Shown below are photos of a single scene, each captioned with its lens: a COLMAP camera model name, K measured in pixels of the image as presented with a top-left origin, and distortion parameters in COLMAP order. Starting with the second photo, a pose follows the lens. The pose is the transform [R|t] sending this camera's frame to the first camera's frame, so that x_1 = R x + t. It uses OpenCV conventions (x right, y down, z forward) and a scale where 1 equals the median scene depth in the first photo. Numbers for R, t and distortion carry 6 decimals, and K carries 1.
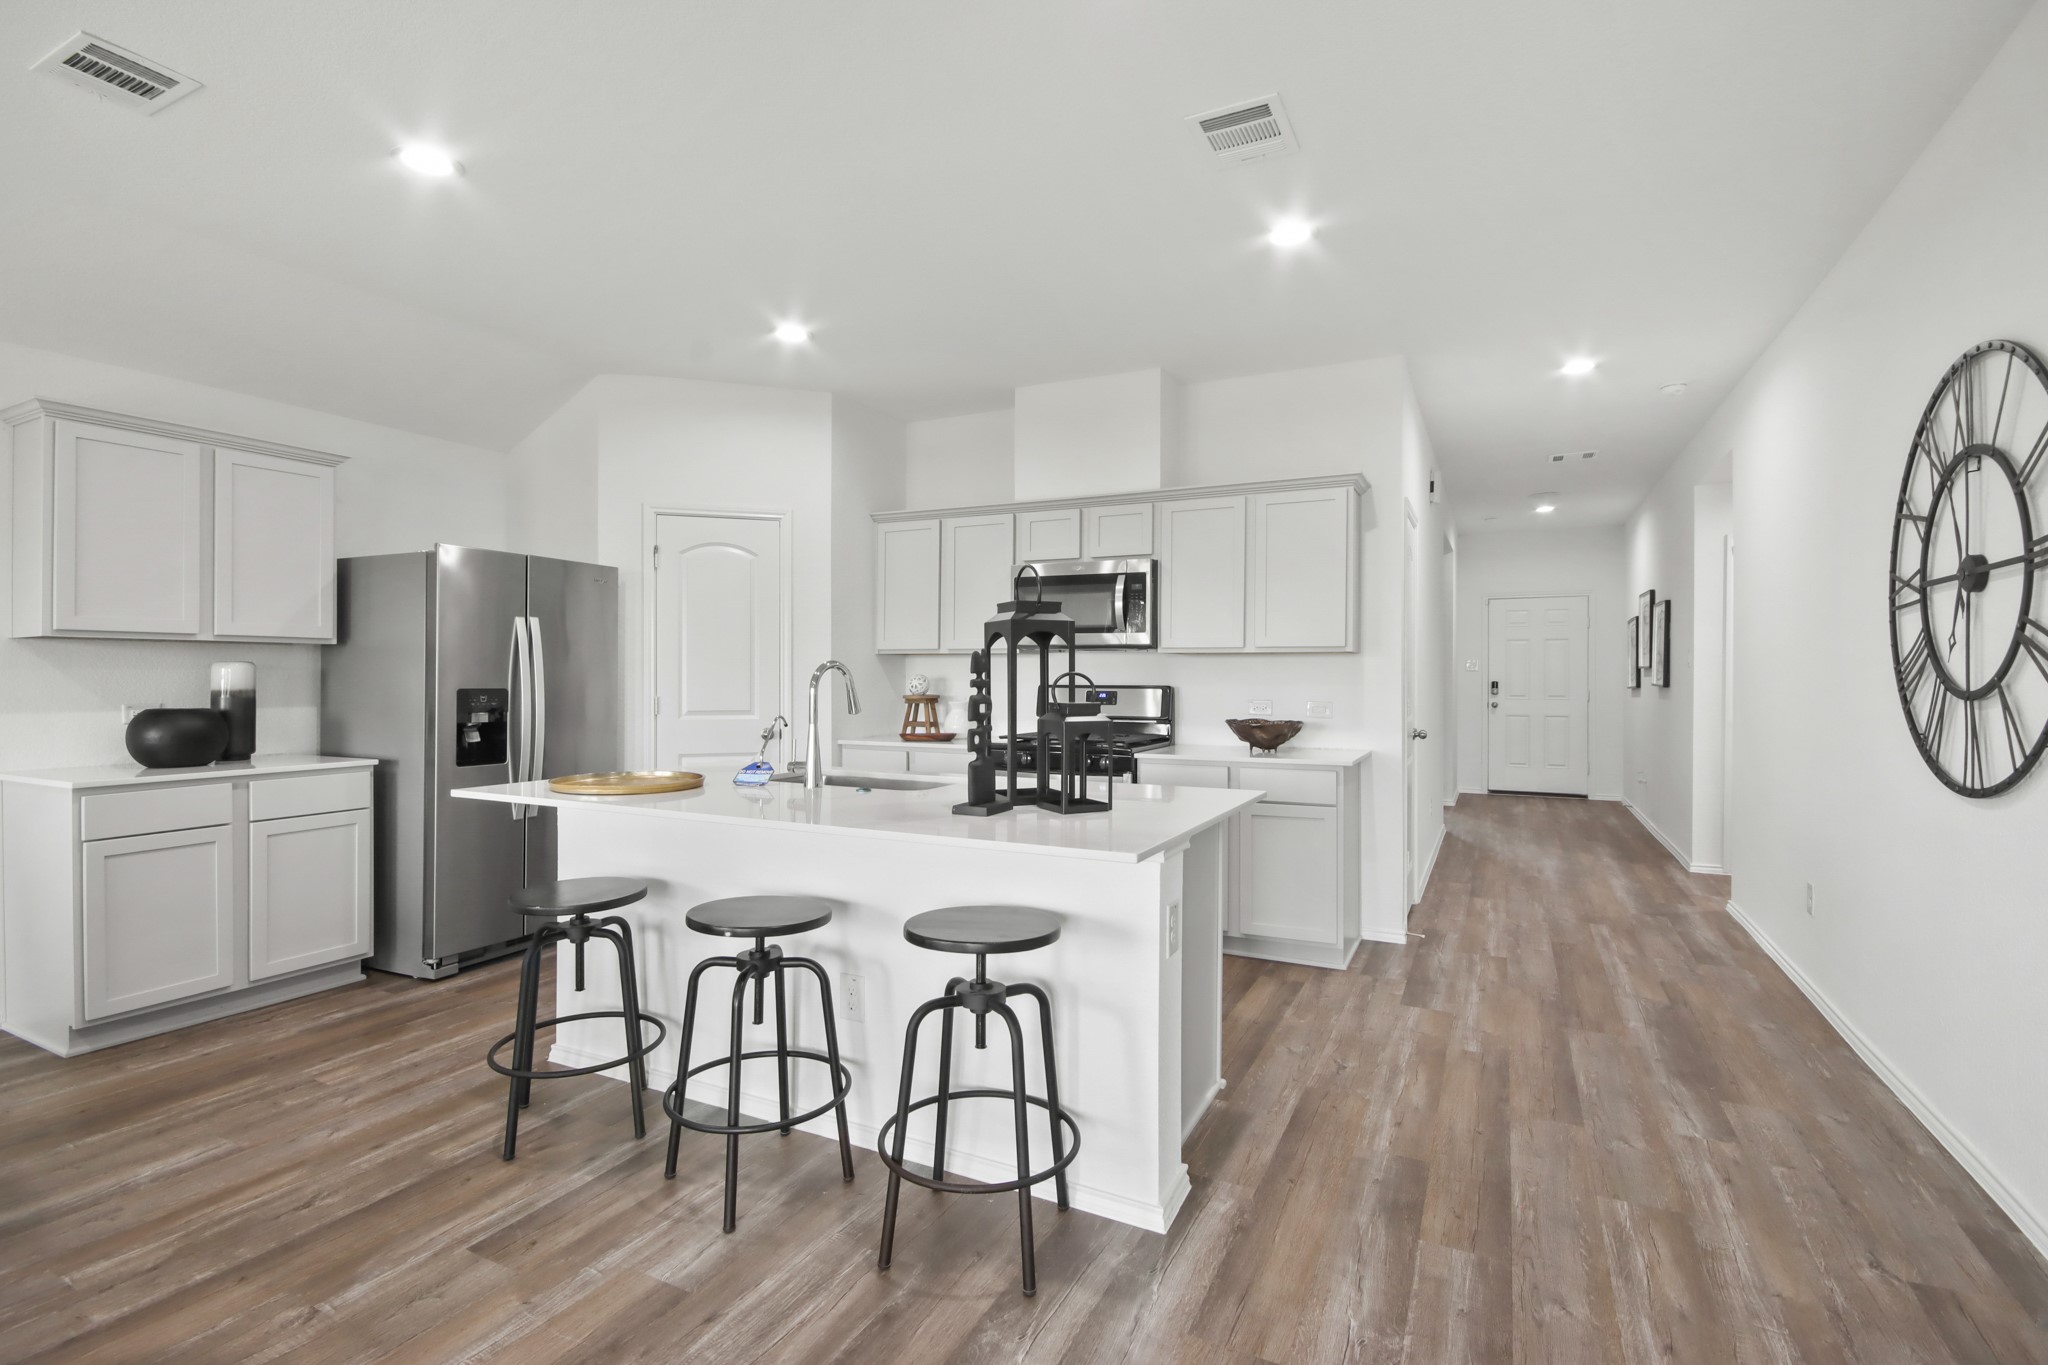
lens RADIAL K [[956.5, 0, 1027.2], [0, 956.5, 676.7], [0, 0, 1]] dist [0.000950, -0.009782]
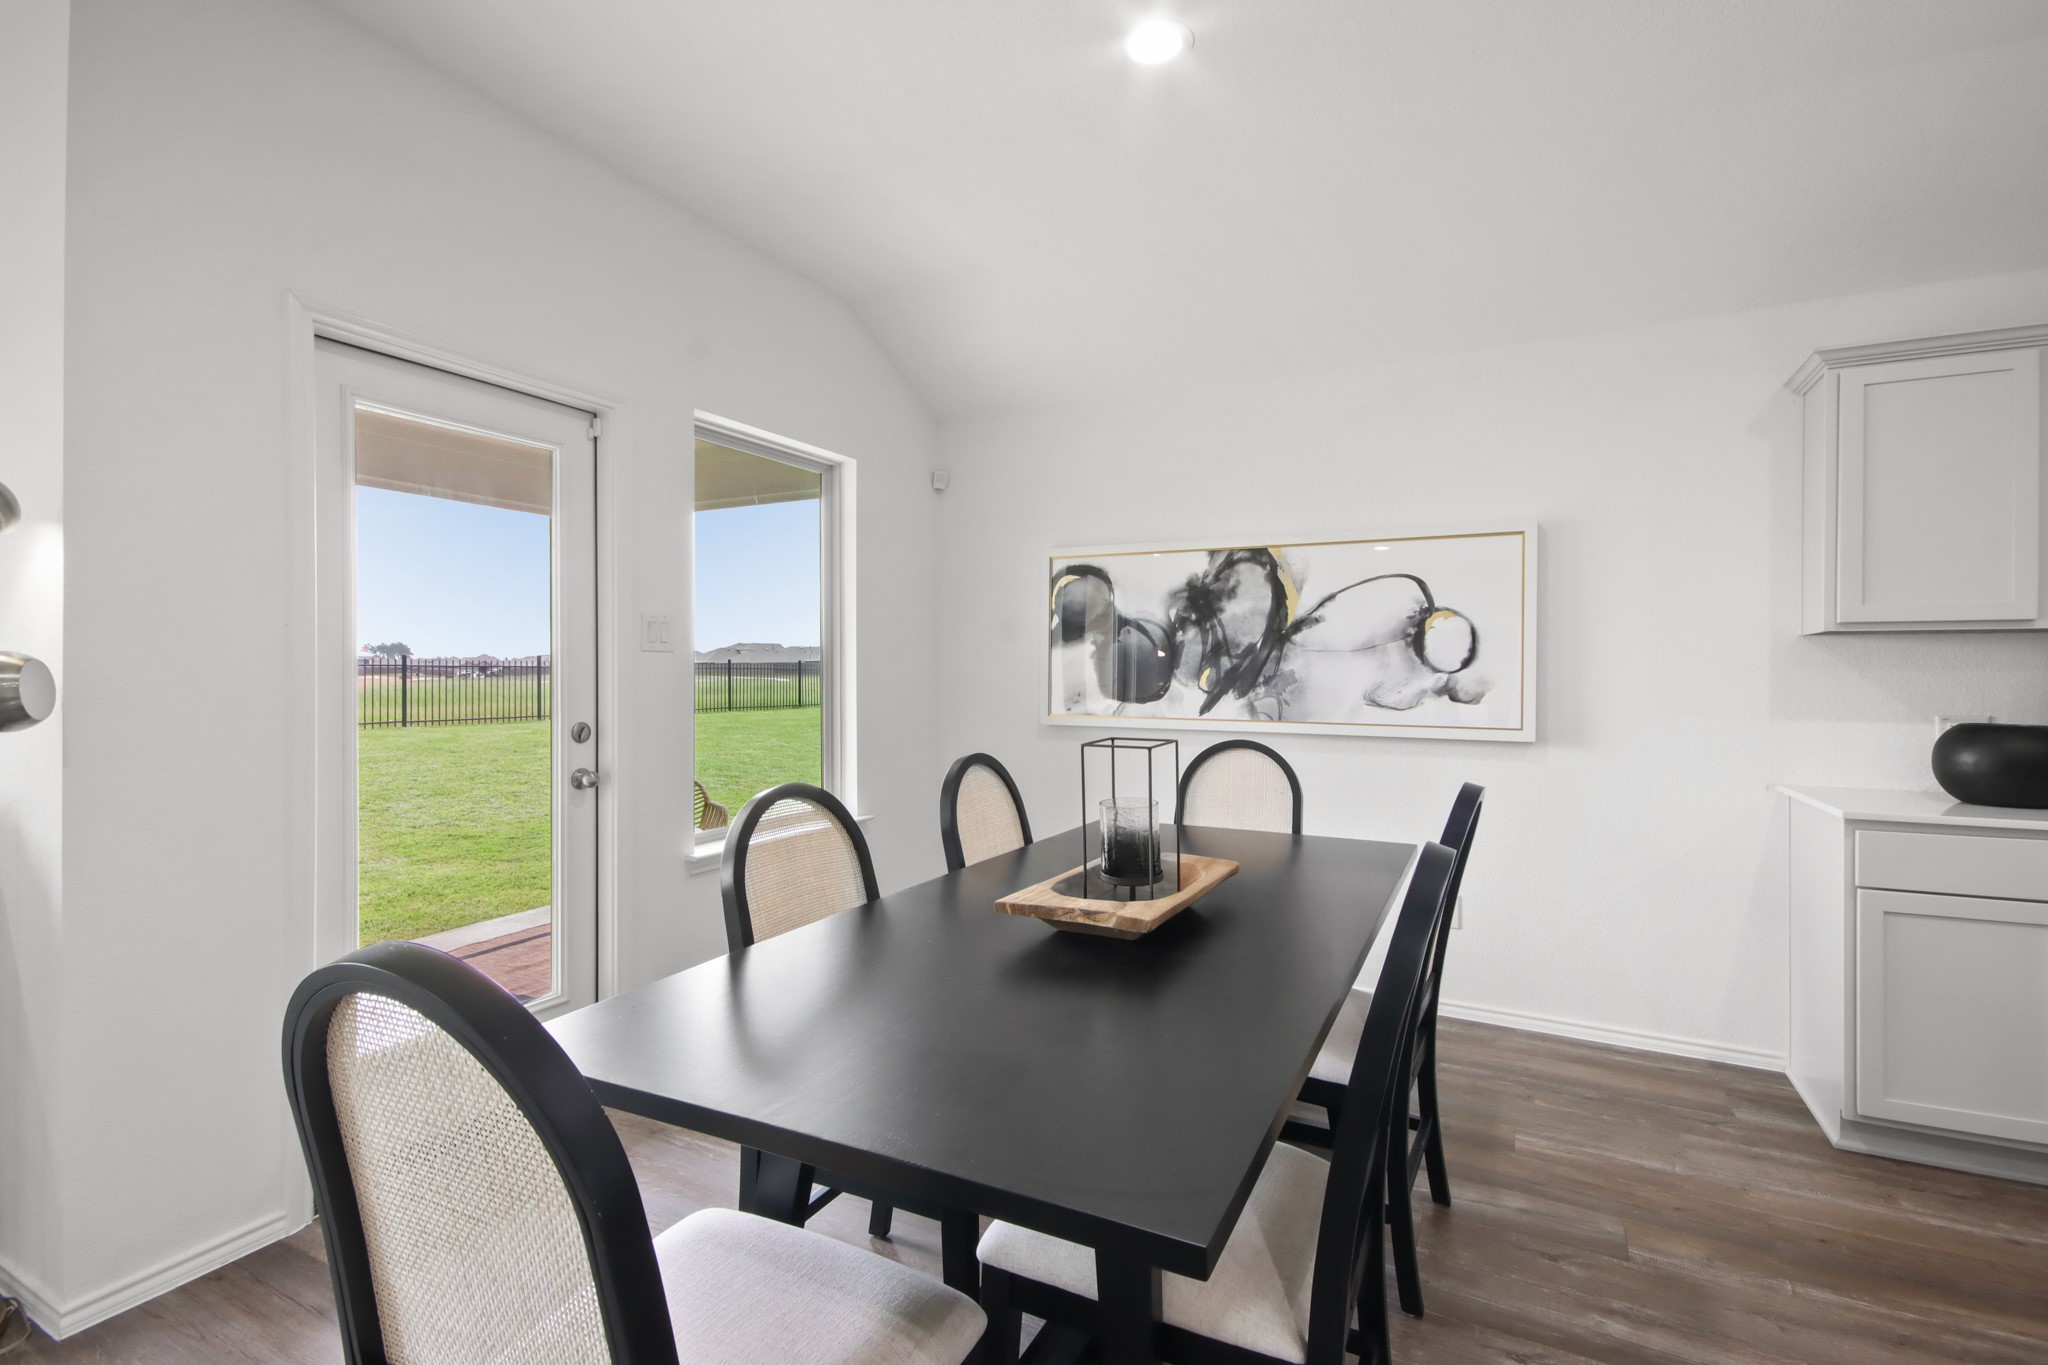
lens RADIAL K [[972.1, 0, 1021.9], [0, 972.1, 673.7], [0, 0, 1]] dist [0.000331, -0.000570]
pose [[-0.016232, -0.000219, -0.999868, -0.135214], [-0.005390, 0.999985, -0.000132, -0.000899], [0.999854, 0.005387, -0.016233, 0.249204]]
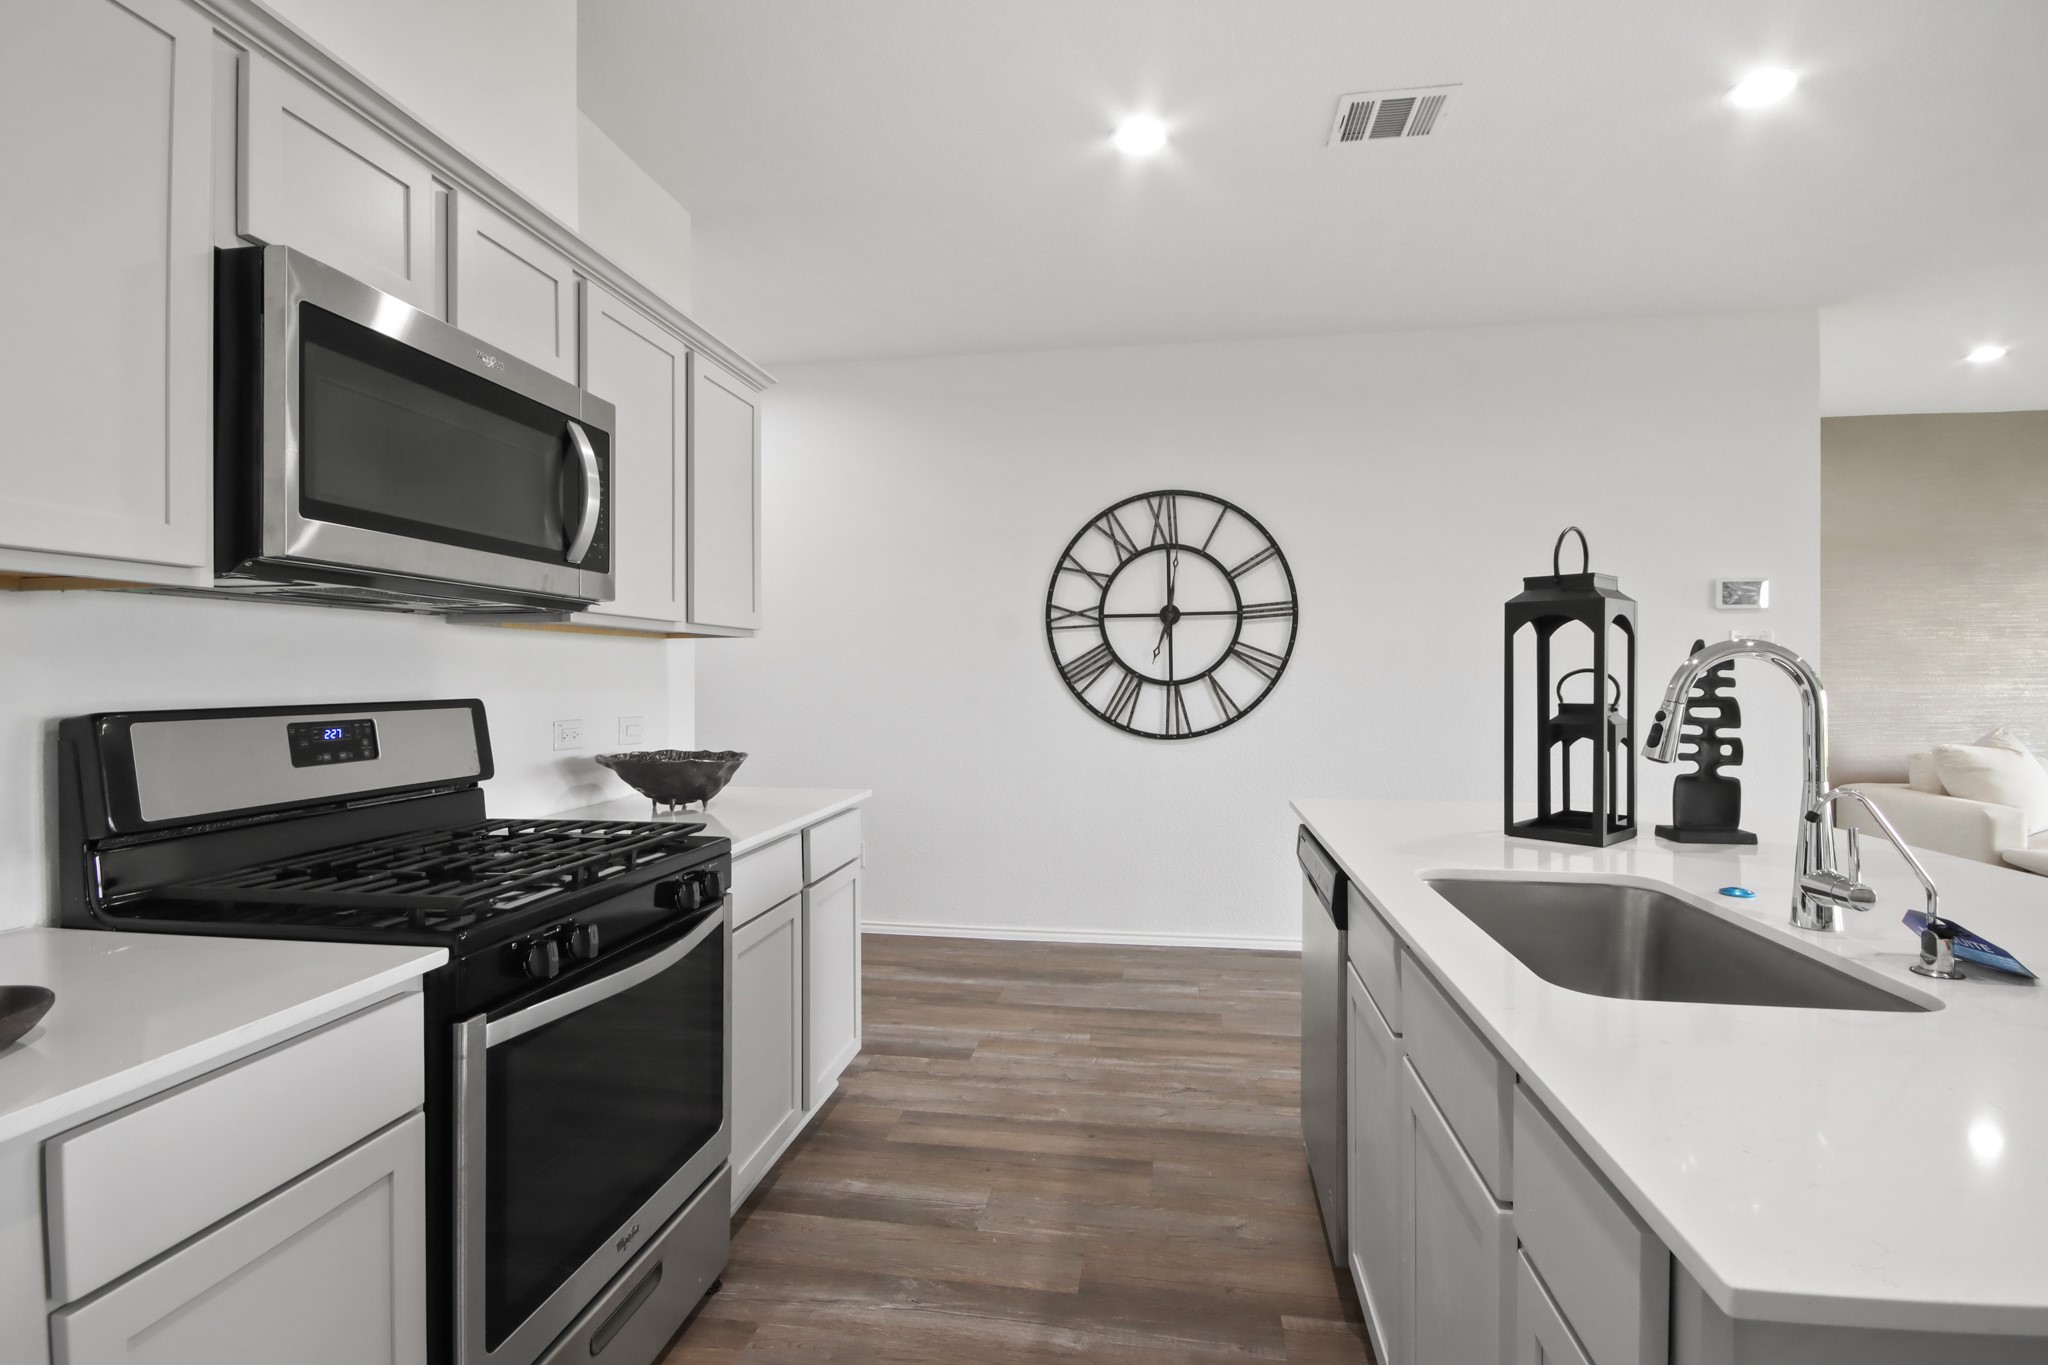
lens RADIAL K [[956.5, 0, 1027.2], [0, 956.5, 676.7], [0, 0, 1]] dist [0.000950, -0.009782]
pose [[-0.306377, -0.003430, 0.951904, -0.407065], [0.004587, 0.999977, 0.005079, -0.001535], [-0.951899, 0.005923, -0.306354, 1.137900]]
